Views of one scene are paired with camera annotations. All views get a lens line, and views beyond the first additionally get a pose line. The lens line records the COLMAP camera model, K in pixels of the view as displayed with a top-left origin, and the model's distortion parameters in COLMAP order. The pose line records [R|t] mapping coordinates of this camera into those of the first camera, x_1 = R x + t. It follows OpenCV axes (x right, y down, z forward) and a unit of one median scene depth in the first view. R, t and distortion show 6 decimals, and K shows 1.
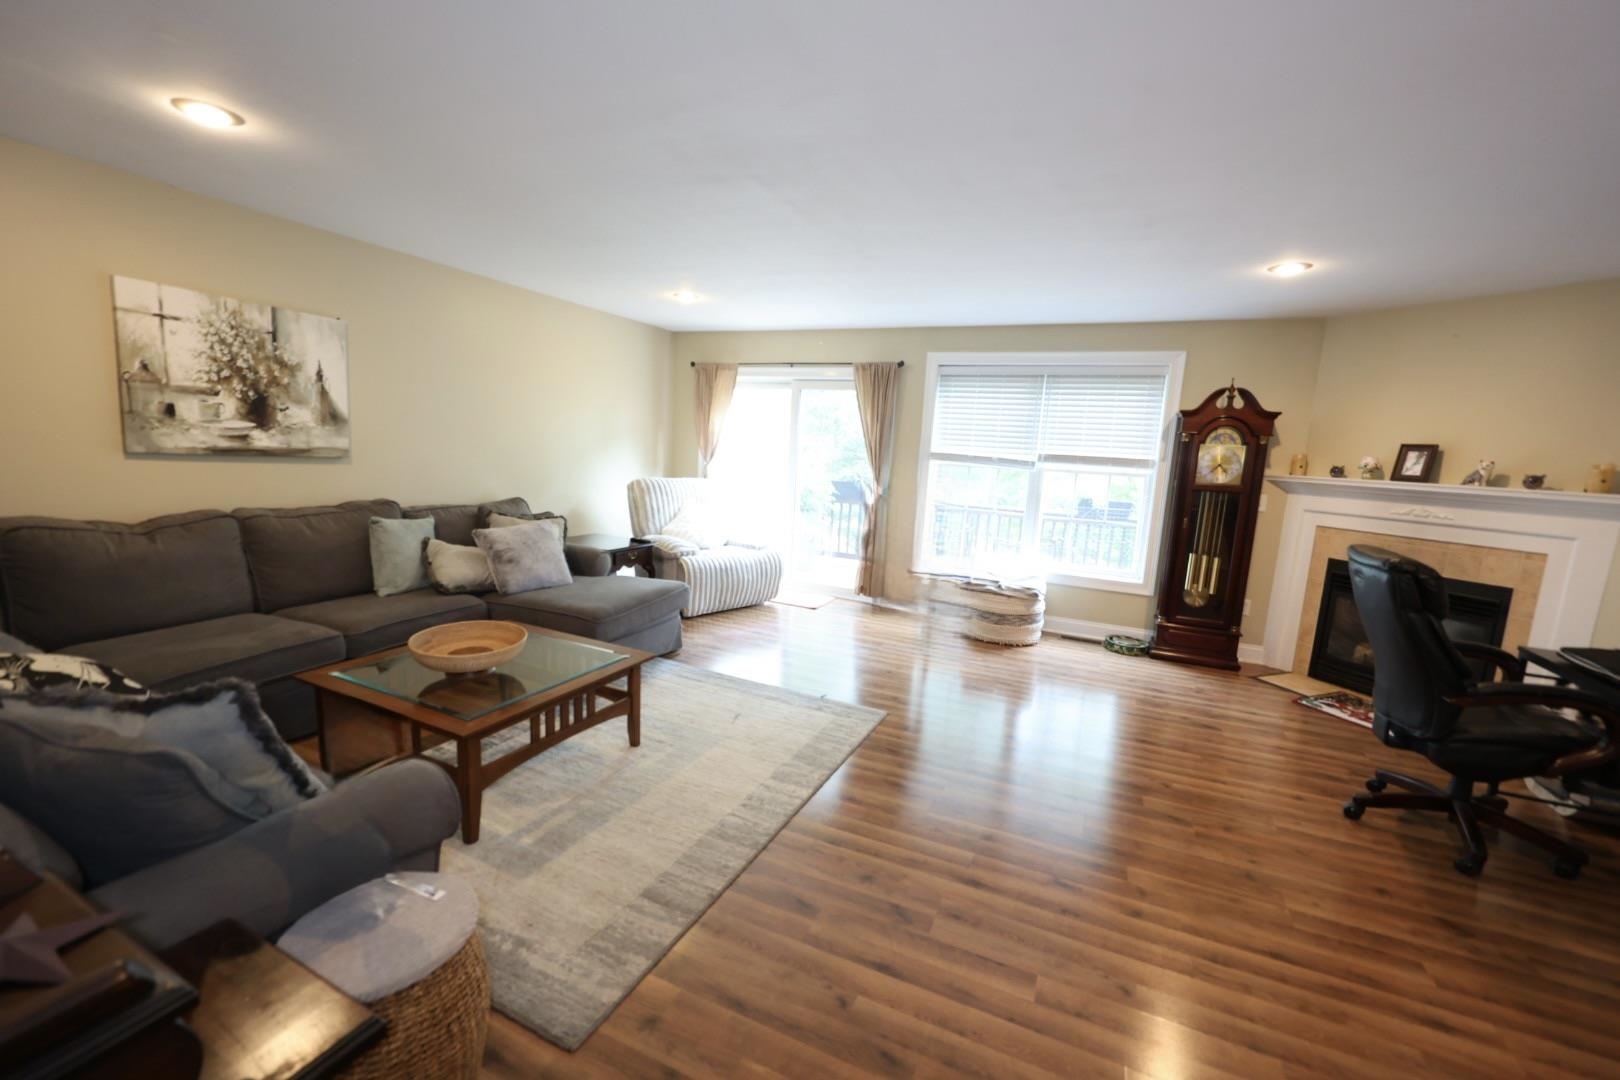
lens RADIAL K [[642.4, 0, 816.0], [0, 642.4, 543.9], [0, 0, 1]] dist [-0.003429, -0.000007]
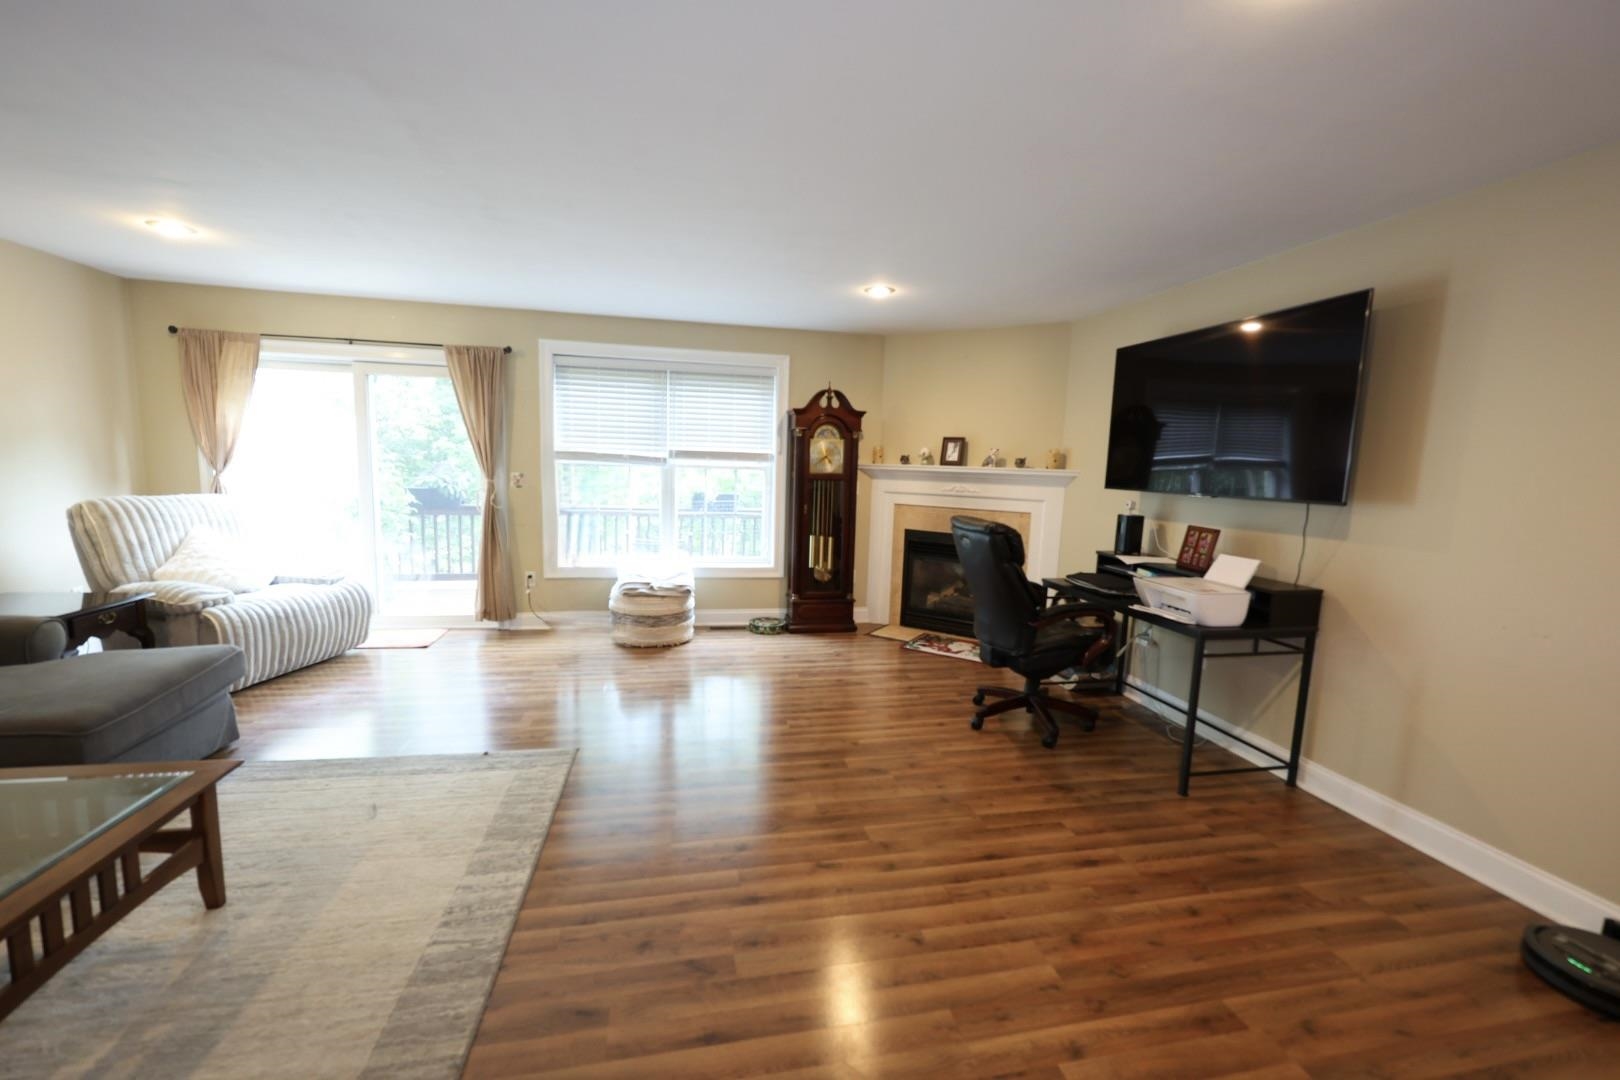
lens RADIAL K [[651.8, 0, 798.3], [0, 651.8, 543.2], [0, 0, 1]] dist [-0.001173, -0.000052]
pose [[0.815548, -0.098734, 0.570204, -0.091131], [0.099116, 0.994610, 0.030460, -0.009003], [-0.570138, 0.031675, 0.820938, 0.071159]]
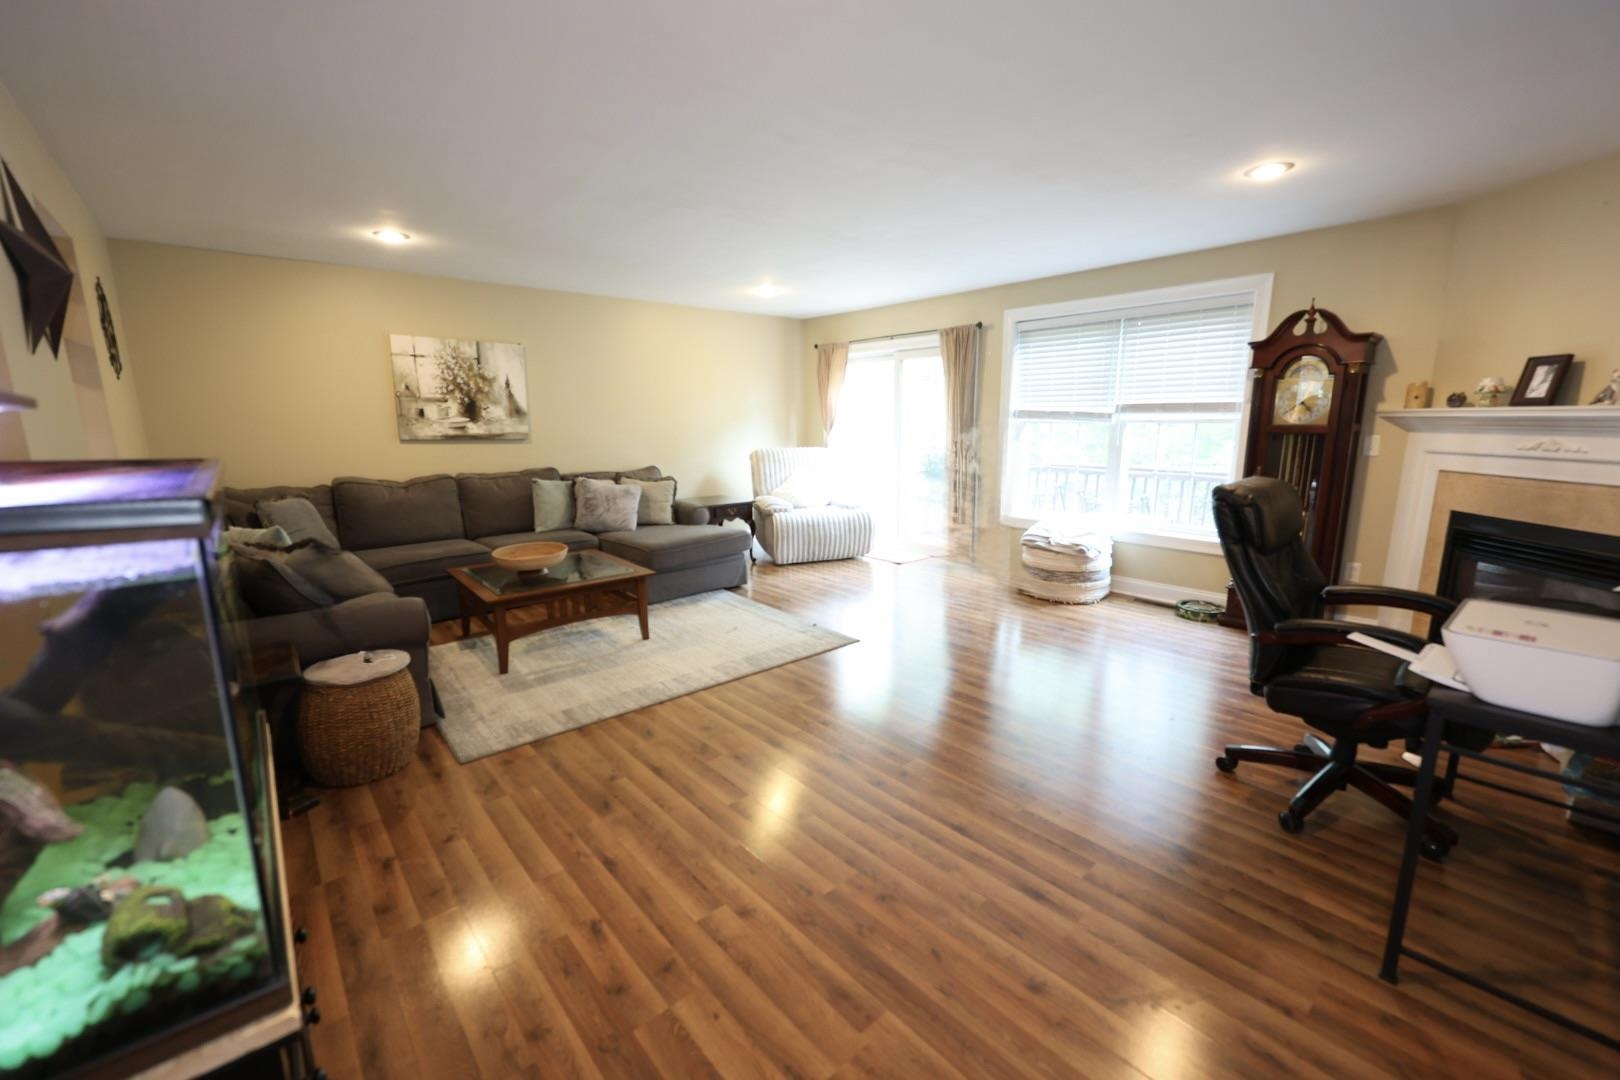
lens RADIAL K [[650.1, 0, 810.0], [0, 650.1, 540.0], [0, 0, 1]] dist [-0.002489, -0.000098]
pose [[0.906696, 0.018564, -0.421375, 0.393492], [-0.008759, 0.999644, 0.025192, 0.042957], [0.421693, -0.019150, 0.906536, -0.060641]]
